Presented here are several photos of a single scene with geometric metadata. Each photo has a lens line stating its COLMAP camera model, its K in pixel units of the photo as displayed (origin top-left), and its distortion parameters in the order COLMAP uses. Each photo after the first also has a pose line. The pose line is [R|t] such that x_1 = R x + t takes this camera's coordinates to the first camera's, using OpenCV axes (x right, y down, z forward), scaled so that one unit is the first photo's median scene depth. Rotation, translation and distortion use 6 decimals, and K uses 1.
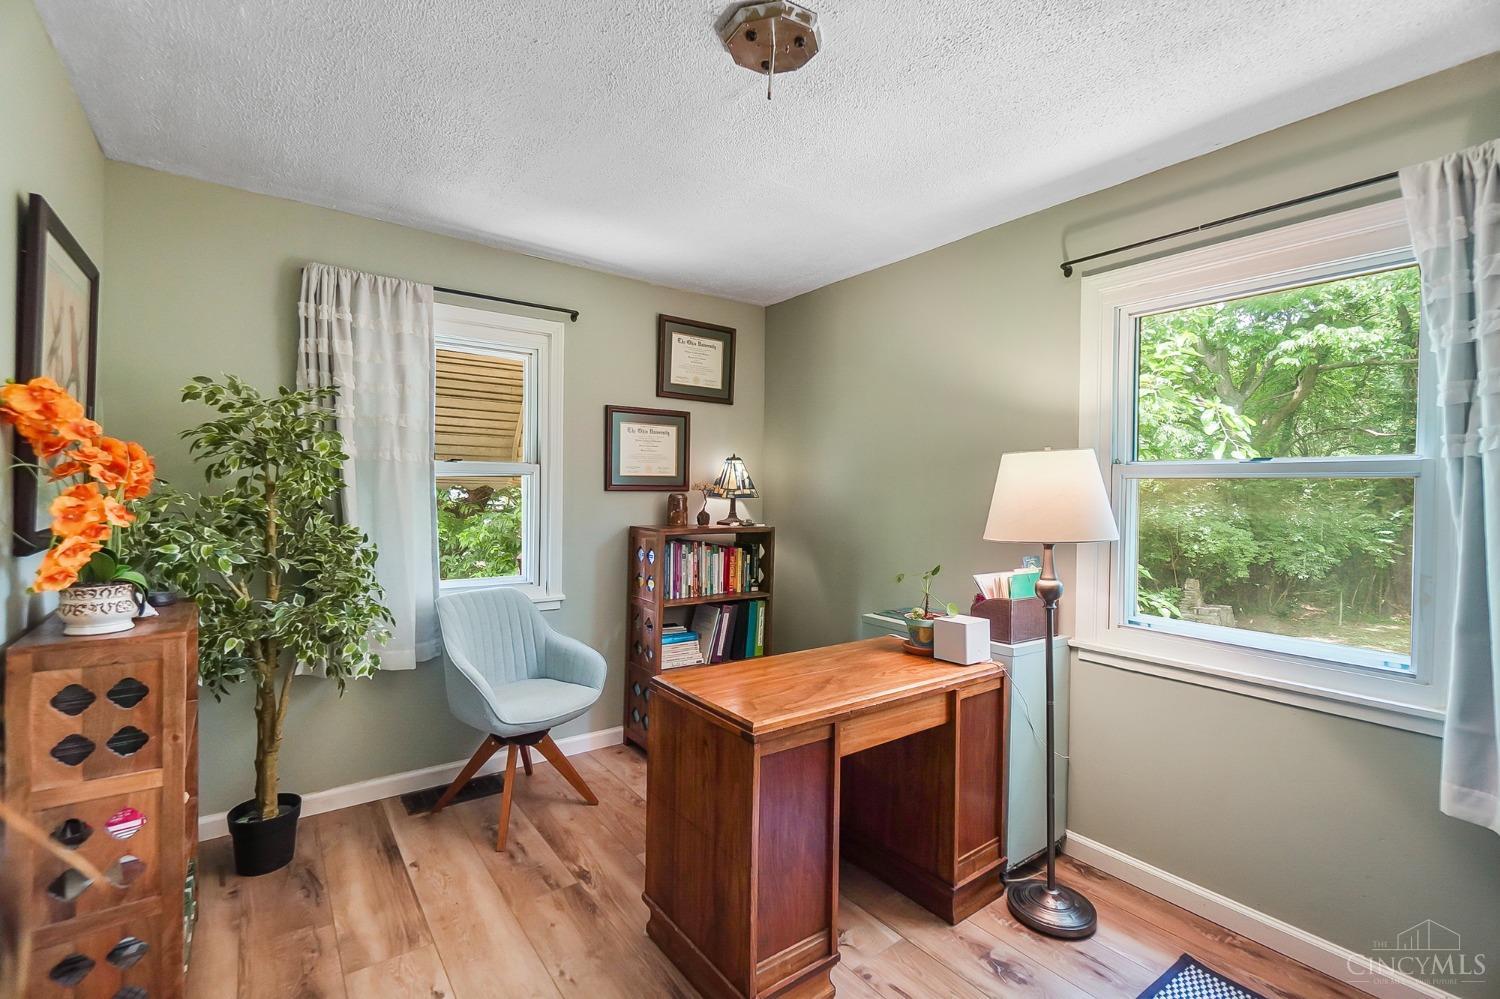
lens RADIAL K [[651.1, 0, 751.5], [0, 651.1, 492.1], [0, 0, 1]] dist [-0.002367, -0.001900]
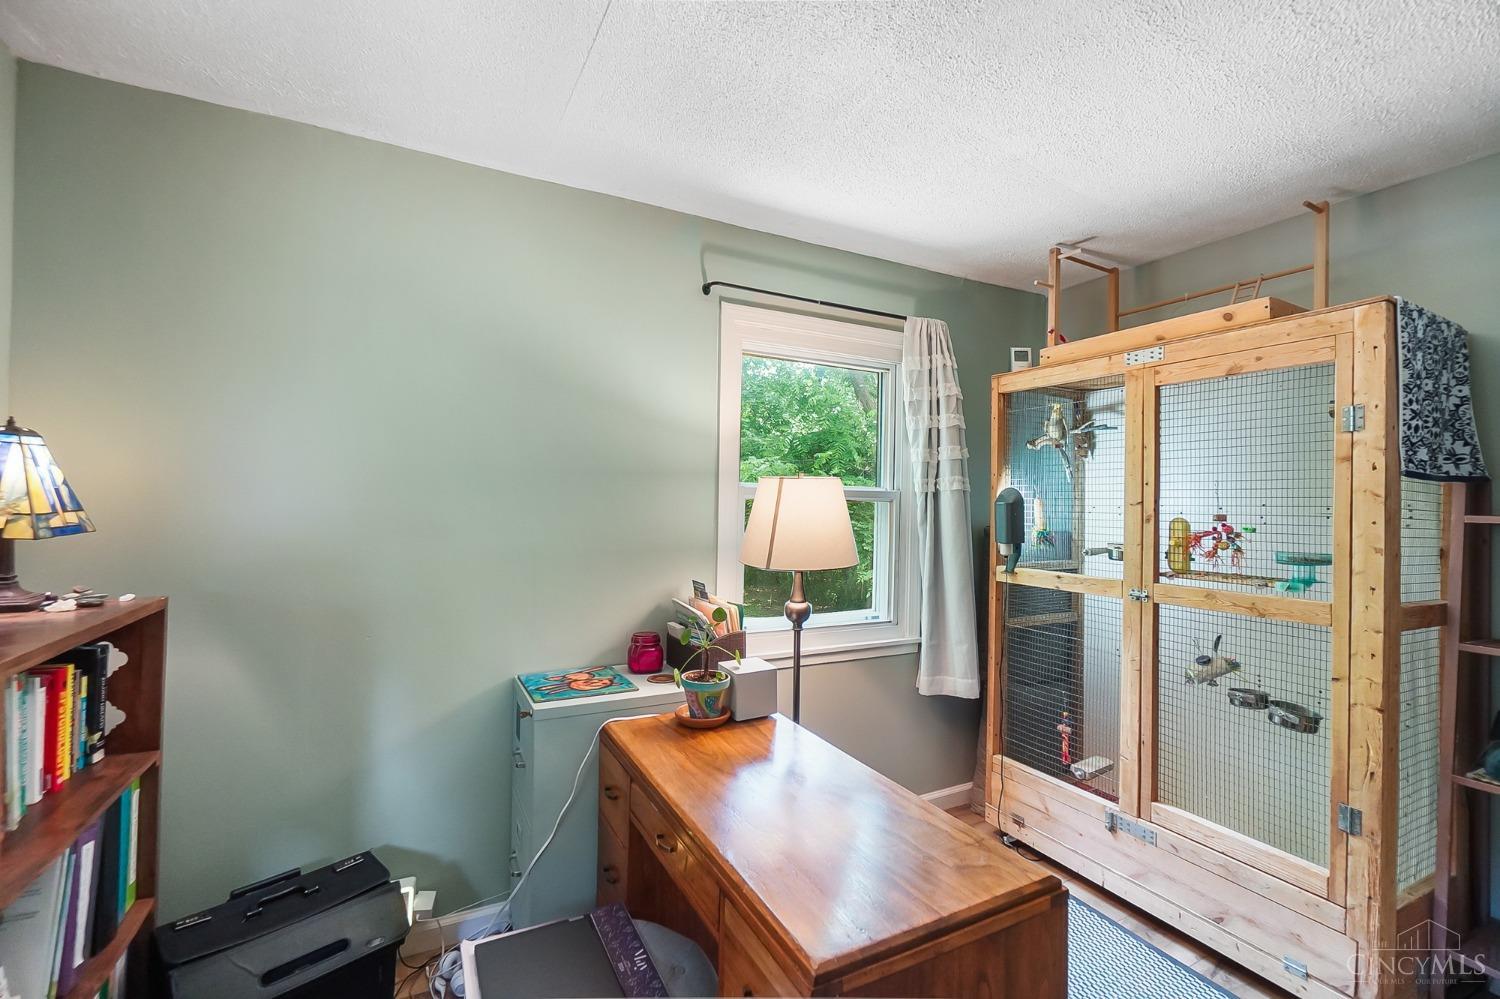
lens RADIAL K [[651.1, 0, 752.7], [0, 651.1, 506.7], [0, 0, 1]] dist [-0.002367, -0.001900]
pose [[0.153518, -0.012912, 0.988061, -0.484605], [-0.006794, 0.999877, 0.014122, -0.023436], [-0.988122, -0.008881, 0.153412, 0.776017]]
